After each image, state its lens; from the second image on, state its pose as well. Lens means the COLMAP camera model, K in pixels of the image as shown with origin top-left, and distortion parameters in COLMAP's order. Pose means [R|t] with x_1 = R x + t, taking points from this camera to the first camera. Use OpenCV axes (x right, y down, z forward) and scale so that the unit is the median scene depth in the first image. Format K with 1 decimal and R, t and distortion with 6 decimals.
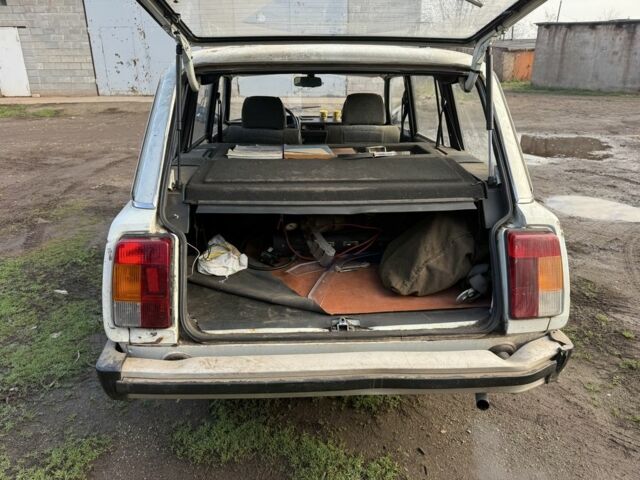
lens RADIAL K [[453.1, 0, 320.0], [0, 453.1, 240.0], [0, 0, 1]] dist [0.006115, -0.006299]
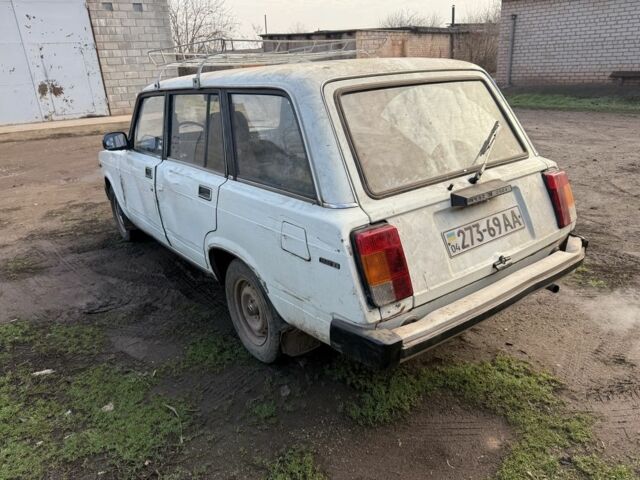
lens RADIAL K [[454.5, 0, 320.0], [0, 454.5, 240.0], [0, 0, 1]] dist [0.024895, -0.001556]
pose [[0.836290, -0.235638, 0.495070, -0.871174], [0.247365, 0.967974, 0.042869, -0.047325], [-0.489316, 0.086612, 0.867795, 0.045998]]
